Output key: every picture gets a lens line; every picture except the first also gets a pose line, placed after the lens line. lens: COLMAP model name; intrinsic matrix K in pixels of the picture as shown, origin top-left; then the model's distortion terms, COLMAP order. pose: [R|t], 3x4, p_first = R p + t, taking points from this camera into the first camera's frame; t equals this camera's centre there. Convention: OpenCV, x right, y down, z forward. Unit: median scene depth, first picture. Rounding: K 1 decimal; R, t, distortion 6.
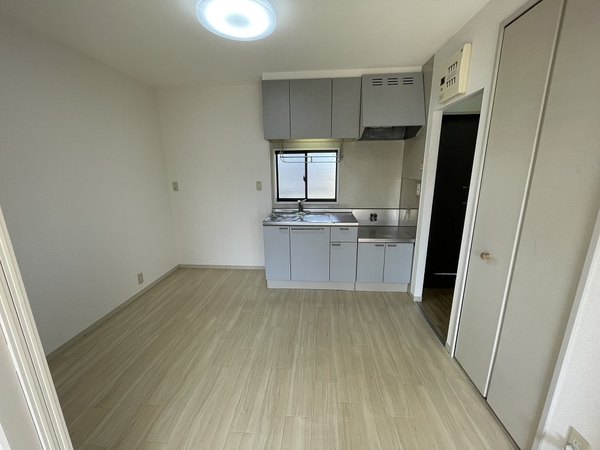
lens RADIAL K [[241.8, 0, 300.7], [0, 241.8, 224.7], [0, 0, 1]] dist [-0.003733, -0.000052]
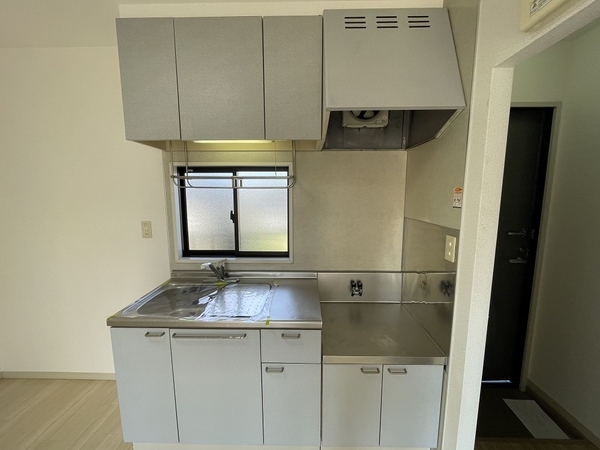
lens RADIAL K [[241.8, 0, 300.1], [0, 241.8, 222.7], [0, 0, 1]] dist [-0.003733, -0.000052]
pose [[0.998328, 0.002827, 0.057735, 0.147872], [0.003406, 0.994191, -0.107573, -0.122218], [-0.057704, 0.107590, 0.992519, 0.466314]]
